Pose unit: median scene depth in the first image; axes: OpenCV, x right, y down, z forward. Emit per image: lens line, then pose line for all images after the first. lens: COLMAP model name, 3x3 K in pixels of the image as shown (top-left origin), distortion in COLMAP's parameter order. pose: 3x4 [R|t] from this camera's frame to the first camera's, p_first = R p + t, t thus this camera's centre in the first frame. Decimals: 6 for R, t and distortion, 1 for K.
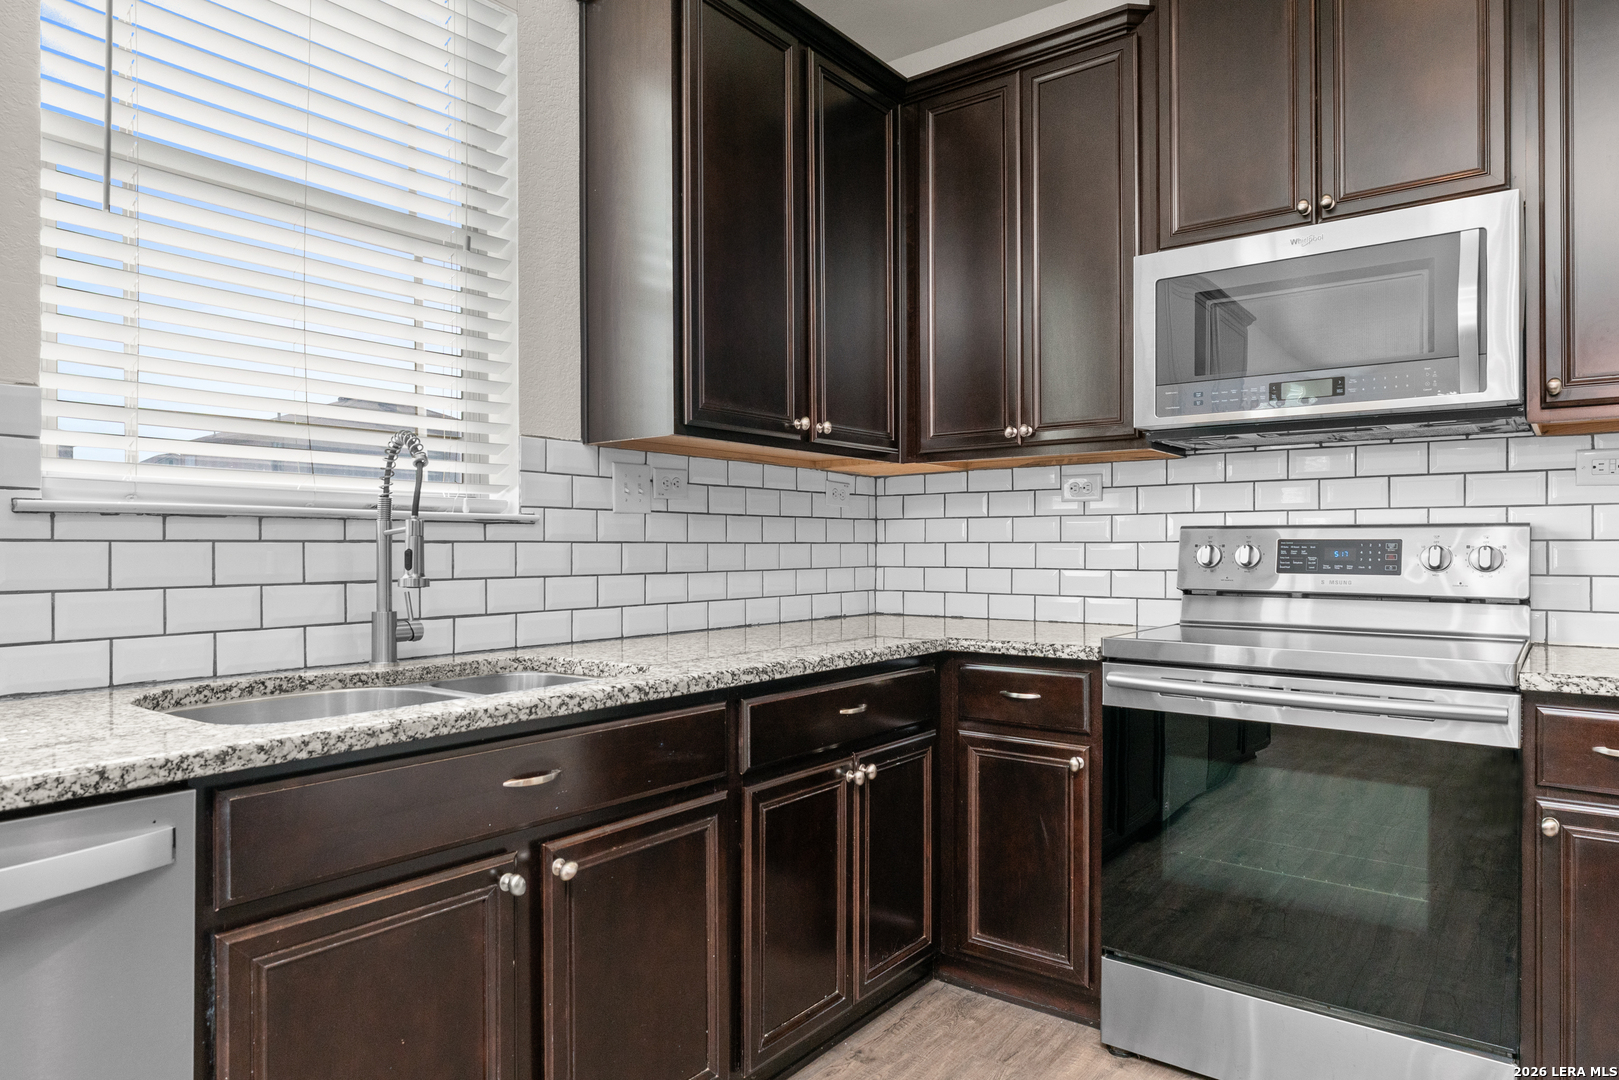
lens RADIAL K [[1012.2, 0, 808.6], [0, 1012.2, 545.8], [0, 0, 1]] dist [0.001704, -0.002163]
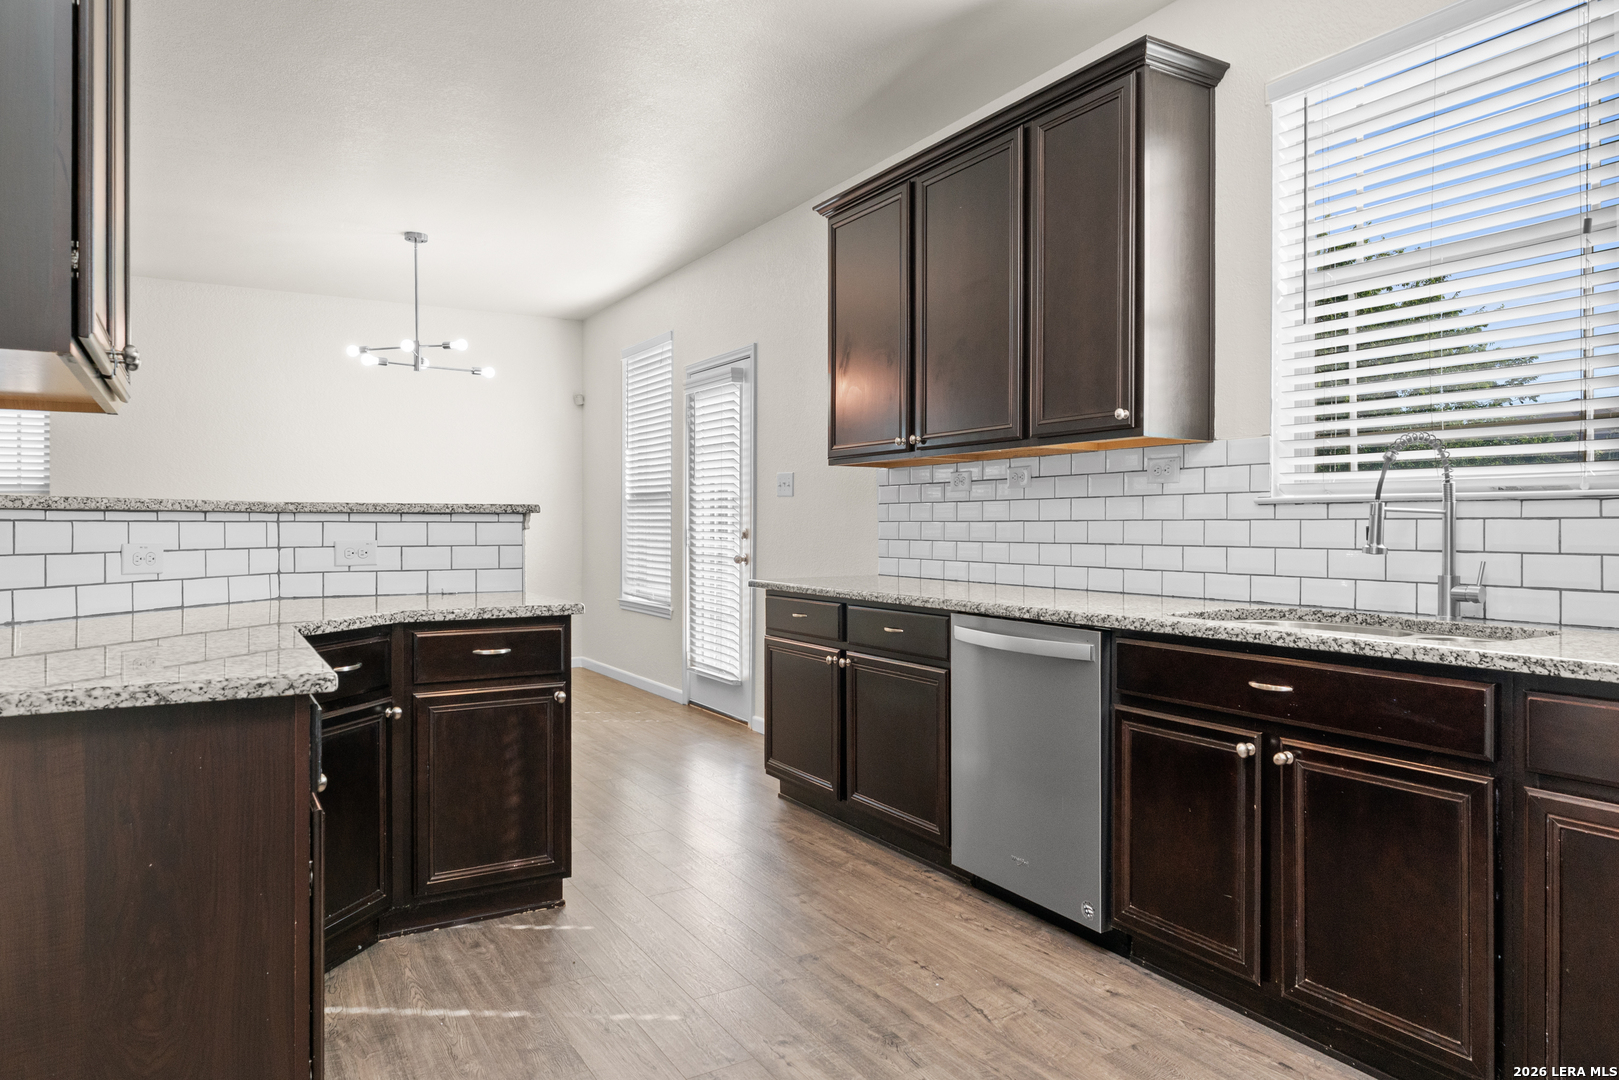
lens RADIAL K [[1012.2, 0, 792.8], [0, 1012.2, 525.2], [0, 0, 1]] dist [0.001704, -0.002163]
pose [[-0.376355, 0.003637, -0.926468, 0.882519], [0.002389, 0.999993, 0.002955, -0.001838], [0.926472, -0.001101, -0.376361, 0.621826]]
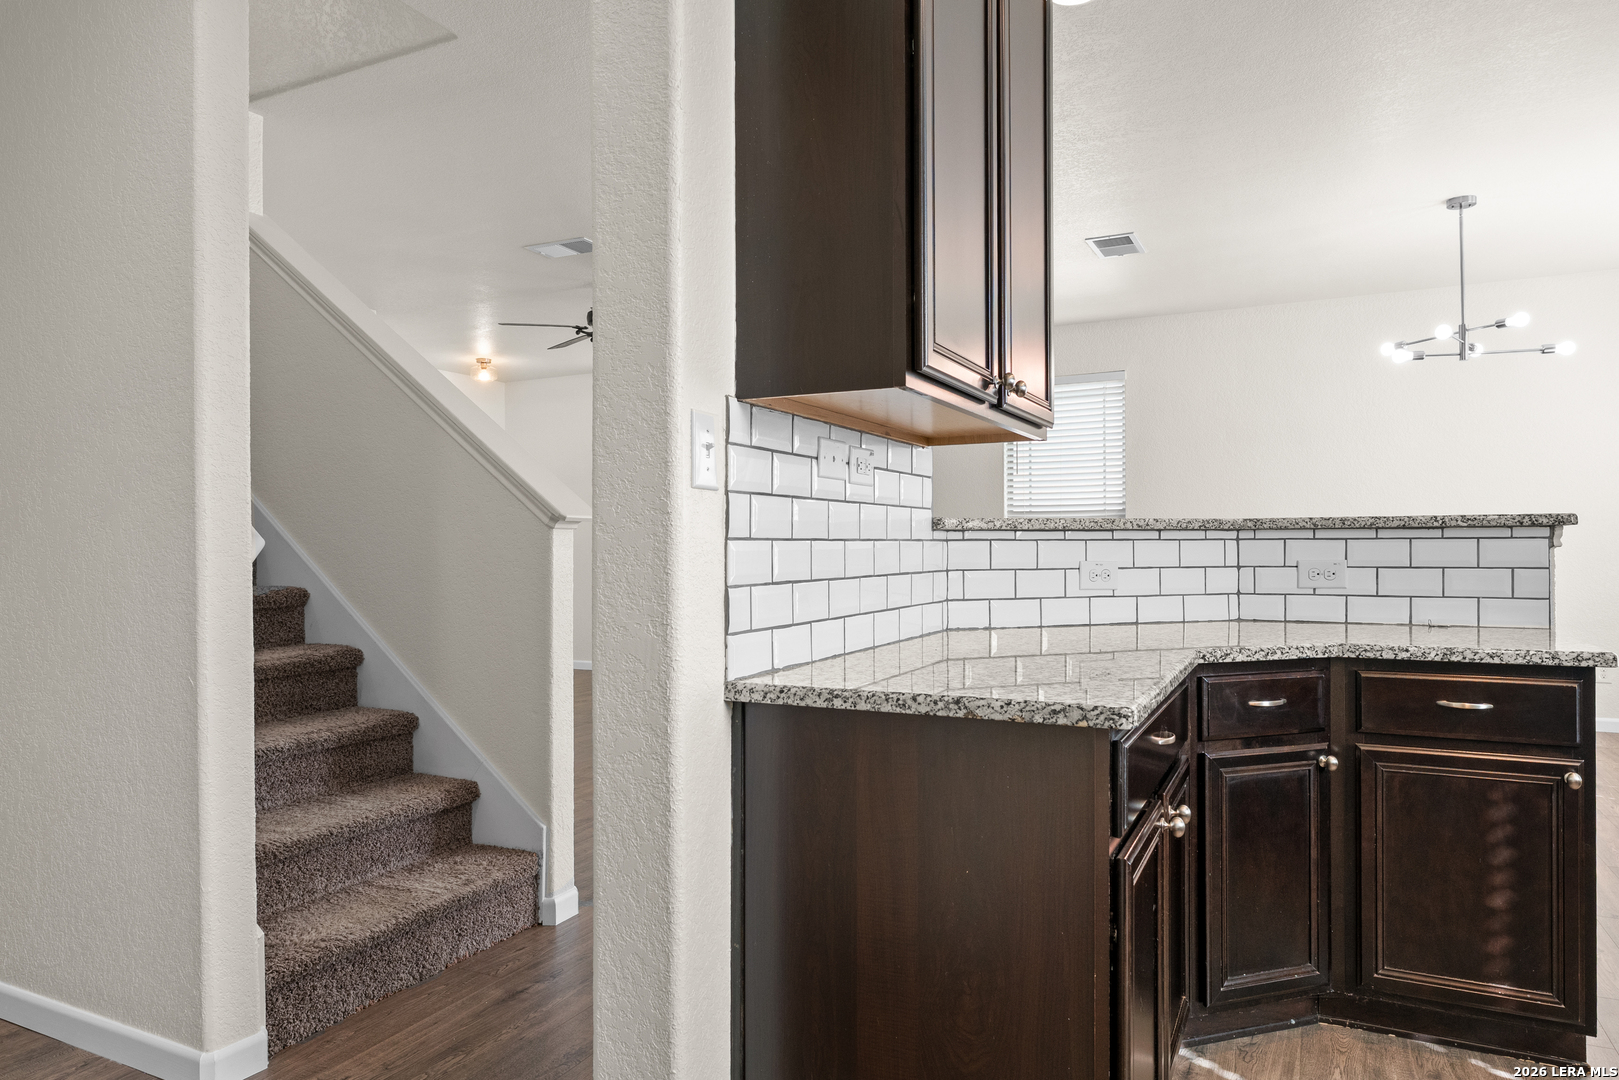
lens RADIAL K [[1012.2, 0, 815.4], [0, 1012.2, 548.8], [0, 0, 1]] dist [0.001704, -0.002163]
pose [[-0.981139, 0.008516, -0.193118, 0.657428], [0.008329, 0.999964, 0.001777, 0.001112], [0.193126, 0.000135, -0.981174, 0.634886]]
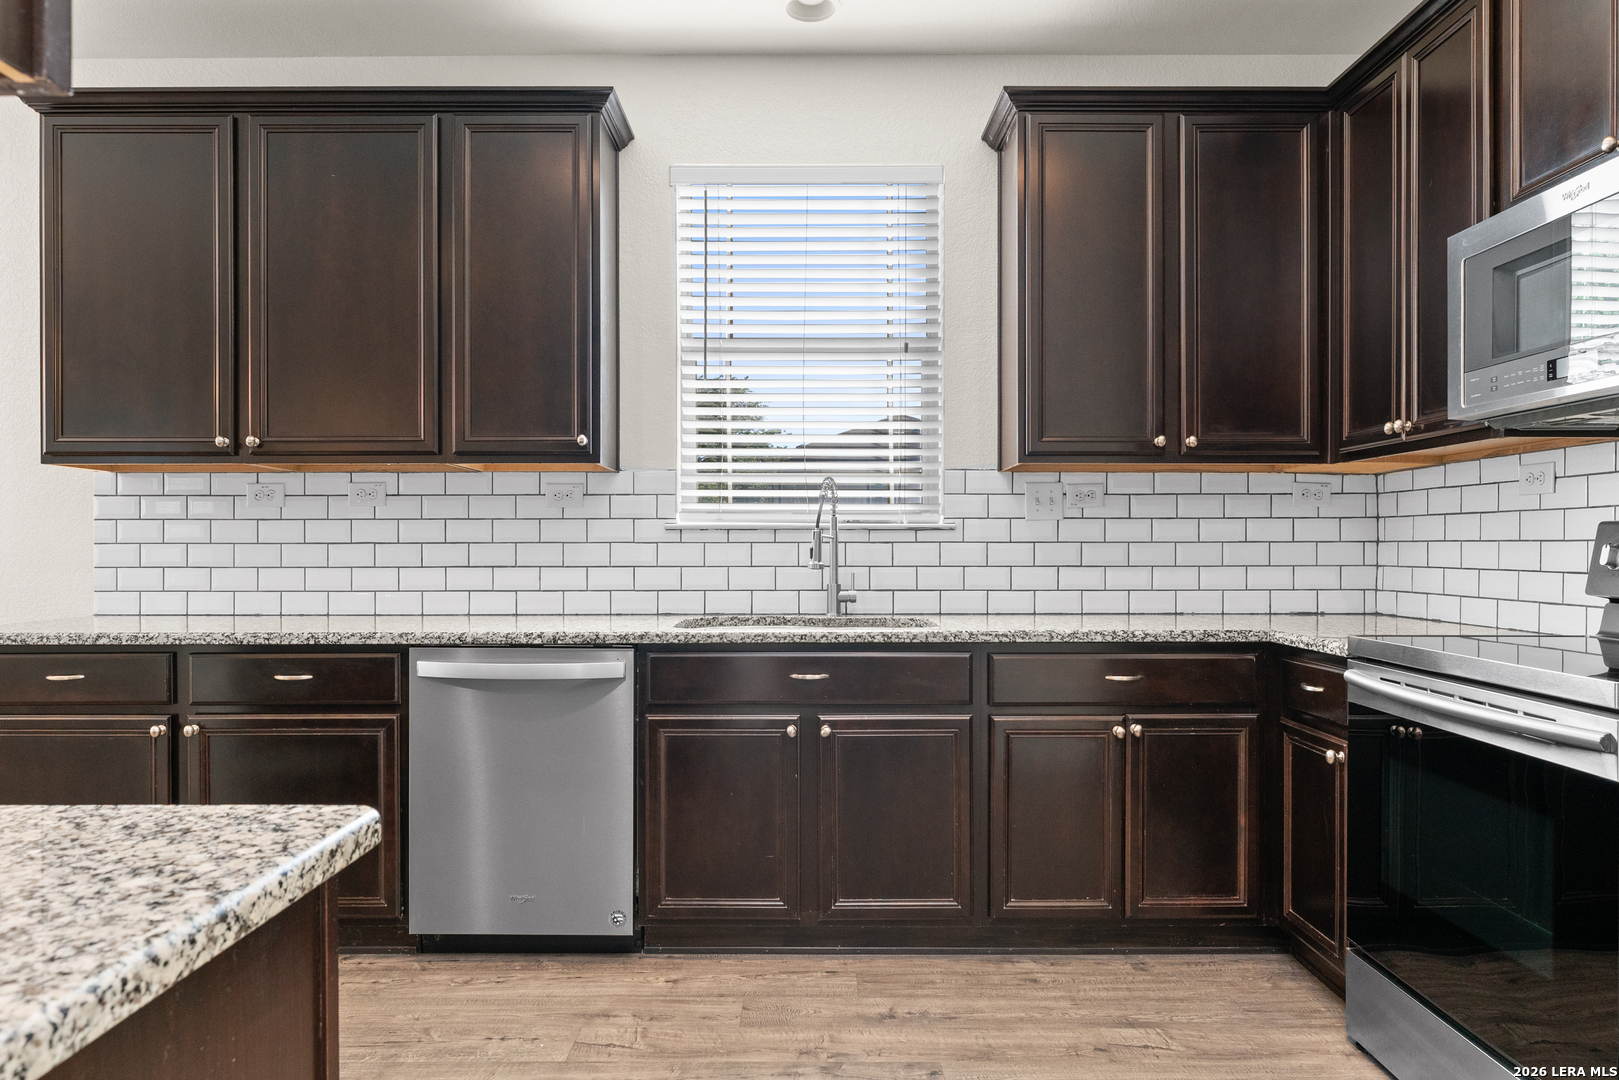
lens RADIAL K [[1012.2, 0, 800.4], [0, 1012.2, 554.5], [0, 0, 1]] dist [0.001704, -0.002163]
pose [[0.603698, 0.008024, -0.797173, 0.767089], [0.000730, 0.999943, 0.010617, -0.001569], [0.797213, -0.006991, 0.603658, -0.054226]]
